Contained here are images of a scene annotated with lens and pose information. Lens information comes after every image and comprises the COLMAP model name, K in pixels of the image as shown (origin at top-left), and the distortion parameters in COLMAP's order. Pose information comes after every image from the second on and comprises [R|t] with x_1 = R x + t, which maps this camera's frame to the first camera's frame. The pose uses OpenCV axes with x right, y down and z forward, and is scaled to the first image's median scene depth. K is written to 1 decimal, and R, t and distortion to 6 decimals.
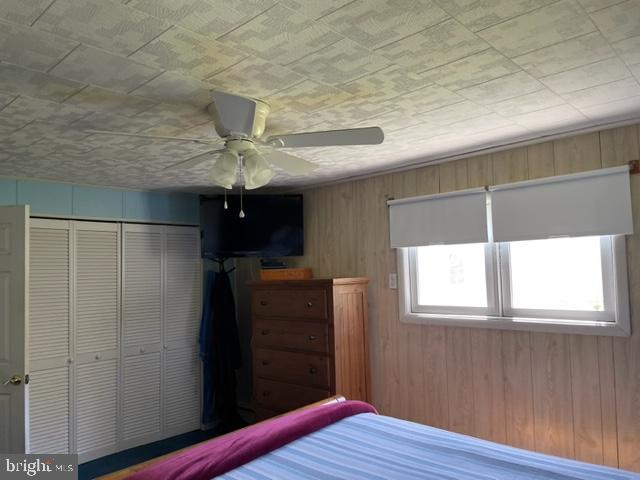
lens RADIAL K [[484.1, 0, 323.1], [0, 484.1, 248.0], [0, 0, 1]] dist [0.097062, -0.124776]
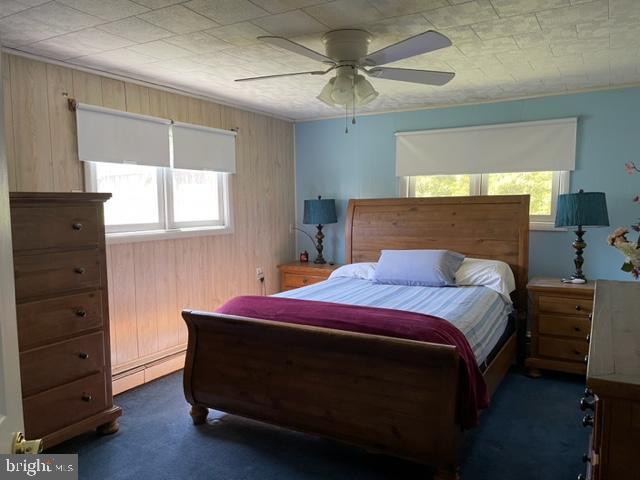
lens RADIAL K [[484.1, 0, 323.1], [0, 484.1, 248.0], [0, 0, 1]] dist [0.097062, -0.124776]
pose [[-0.207243, -0.061926, 0.976328, -0.933069], [-0.034217, 0.997843, 0.056027, 0.106234], [-0.977691, -0.021796, -0.208914, 0.884484]]
